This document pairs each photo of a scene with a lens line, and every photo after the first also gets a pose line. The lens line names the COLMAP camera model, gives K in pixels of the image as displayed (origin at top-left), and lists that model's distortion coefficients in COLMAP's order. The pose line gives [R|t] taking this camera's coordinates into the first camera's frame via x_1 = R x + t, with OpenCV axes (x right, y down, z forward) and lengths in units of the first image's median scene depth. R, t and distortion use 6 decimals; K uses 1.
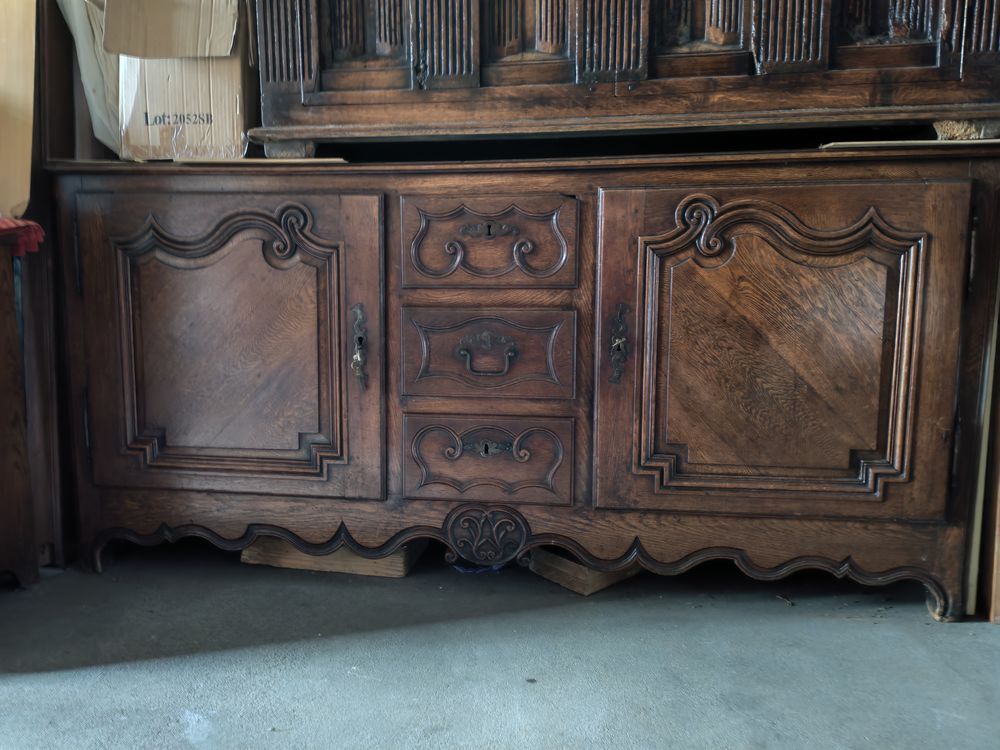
lens RADIAL K [[760.9, 0, 488.3], [0, 760.9, 377.1], [0, 0, 1]] dist [0.093876, -0.108839]
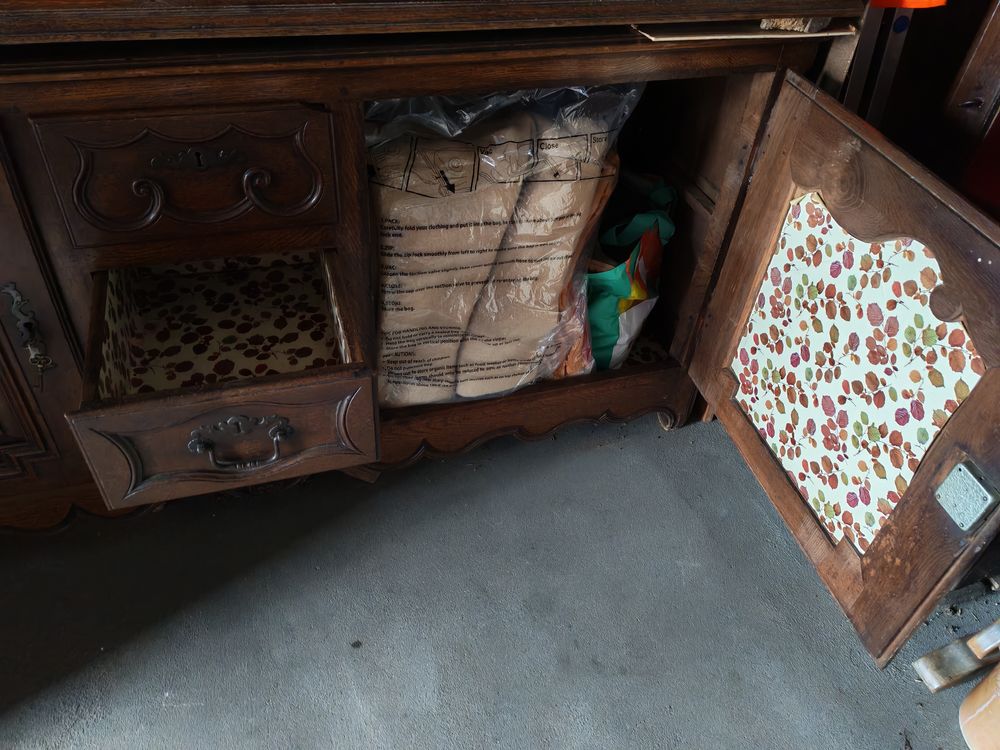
lens RADIAL K [[775.1, 0, 502.6], [0, 775.1, 374.5], [0, 0, 1]] dist [0.092378, -0.124436]
pose [[0.901886, -0.238228, 0.360347, -0.055442], [-0.012460, 0.819491, 0.572956, -0.468081], [-0.431795, -0.521231, 0.736119, 0.304399]]
